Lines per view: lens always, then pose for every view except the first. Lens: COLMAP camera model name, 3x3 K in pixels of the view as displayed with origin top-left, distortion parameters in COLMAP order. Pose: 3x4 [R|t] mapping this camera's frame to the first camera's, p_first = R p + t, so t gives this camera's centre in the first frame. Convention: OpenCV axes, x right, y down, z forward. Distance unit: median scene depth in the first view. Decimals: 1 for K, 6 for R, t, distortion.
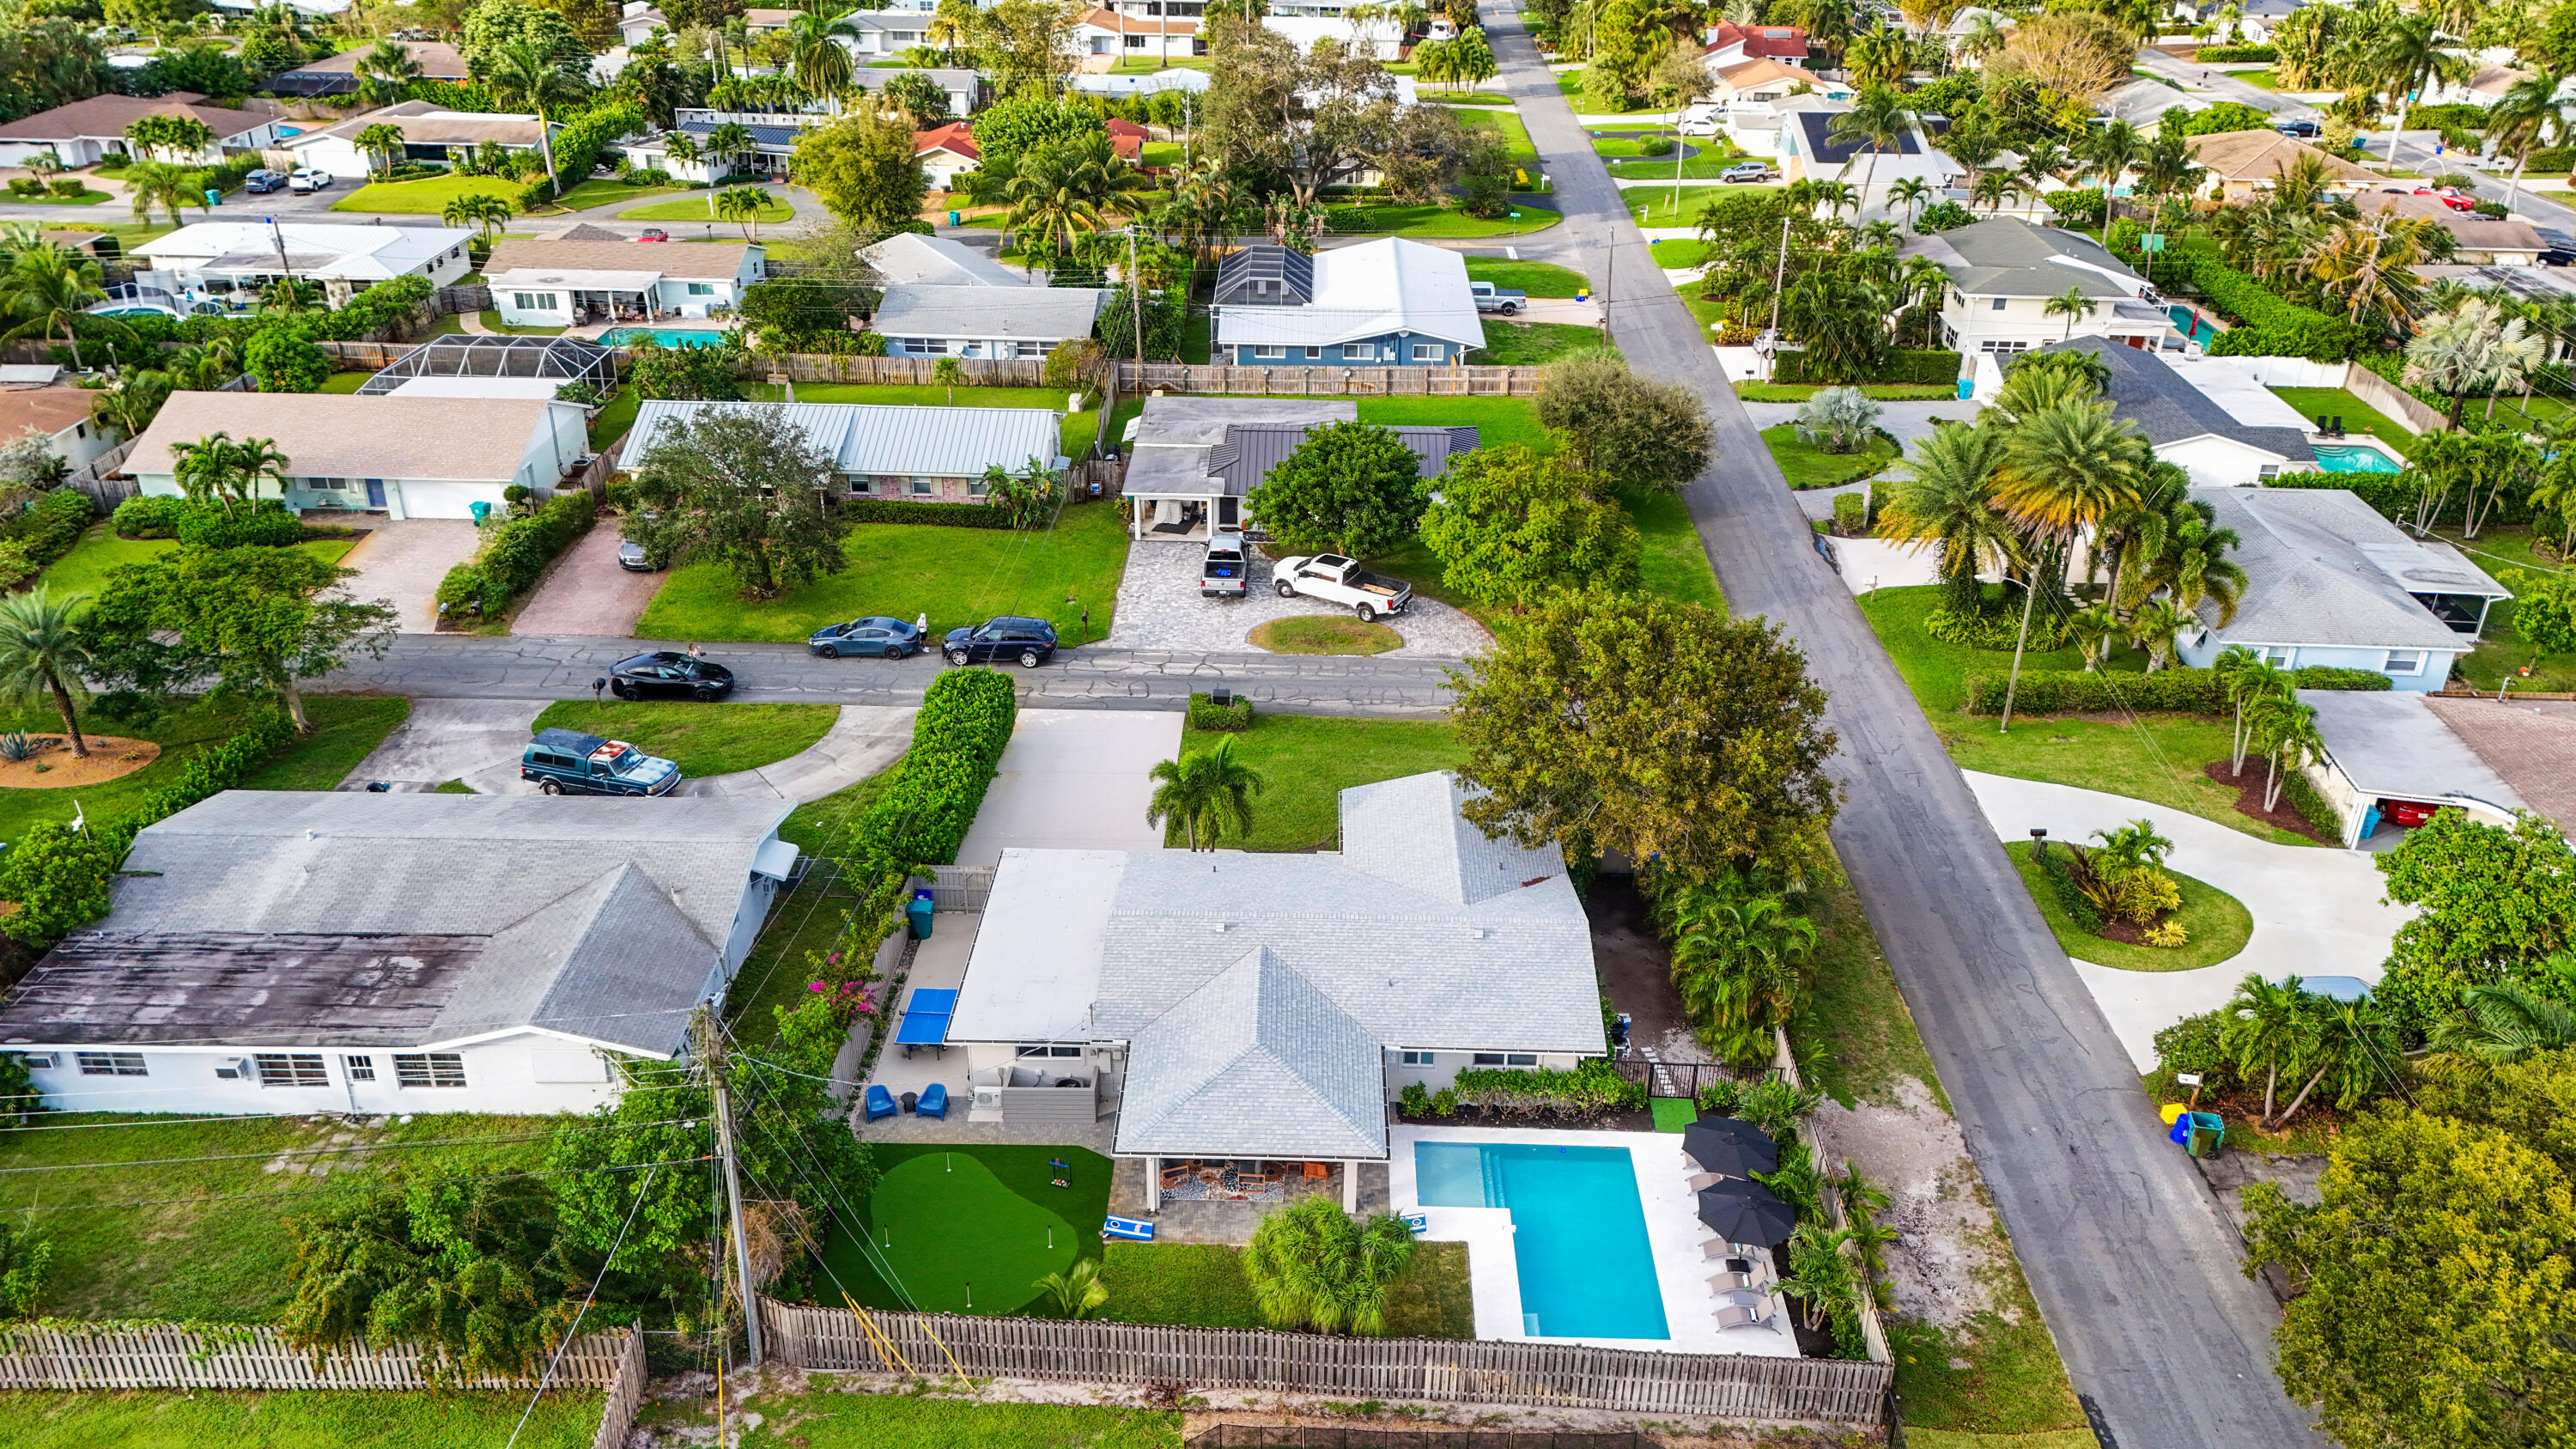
lens RADIAL K [[1901.2, 0, 1293.7], [0, 1901.2, 730.6], [0, 0, 1]] dist [0.022865, -0.027818]
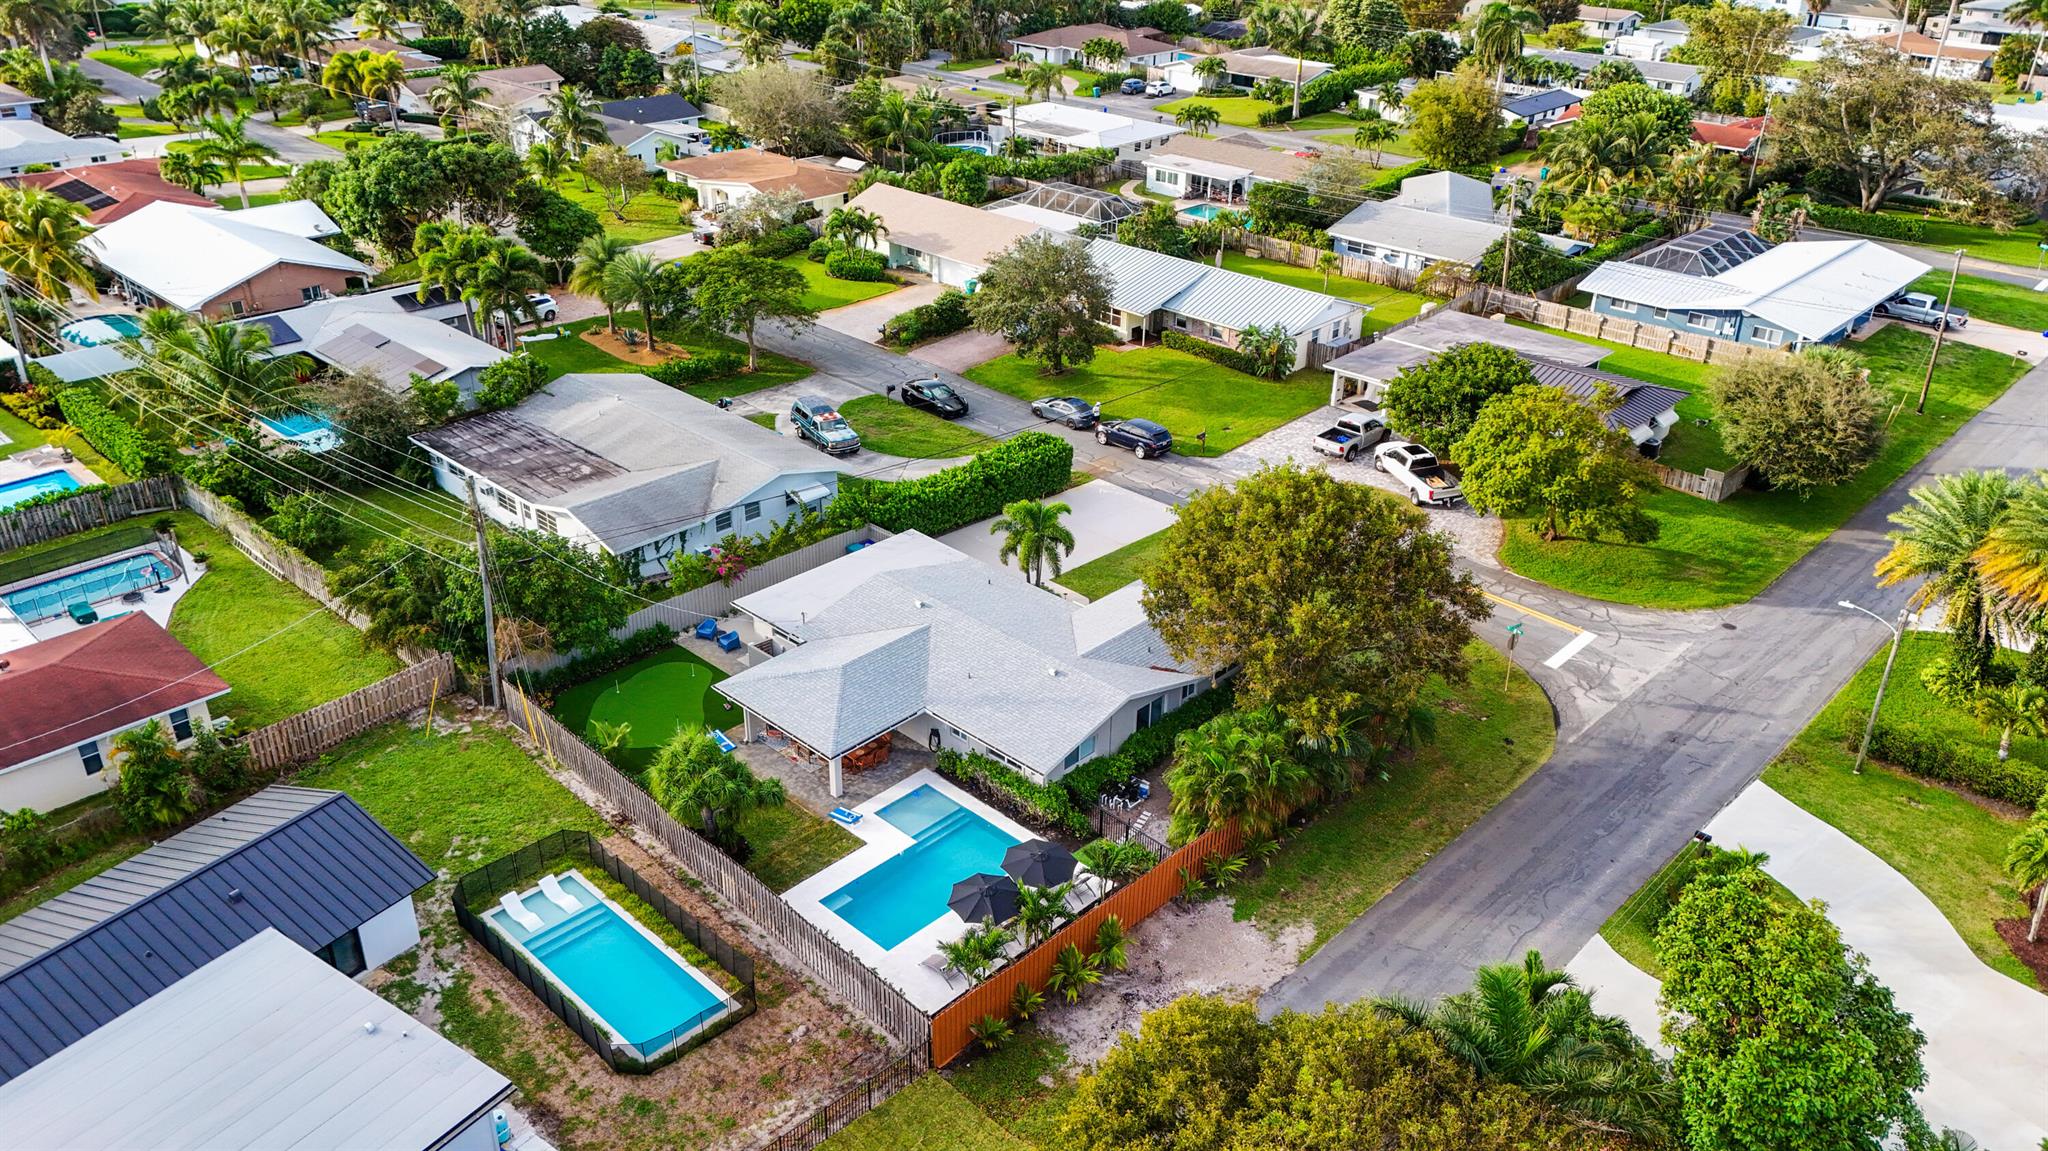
lens RADIAL K [[1511.3, 0, 1025.5], [0, 1511.3, 574.8], [0, 0, 1]] dist [0.022865, -0.027818]
pose [[0.720893, 0.306491, -0.621592, 0.349785], [-0.311583, 0.944473, 0.104336, -0.028799], [0.619055, 0.118462, 0.776362, 0.085625]]
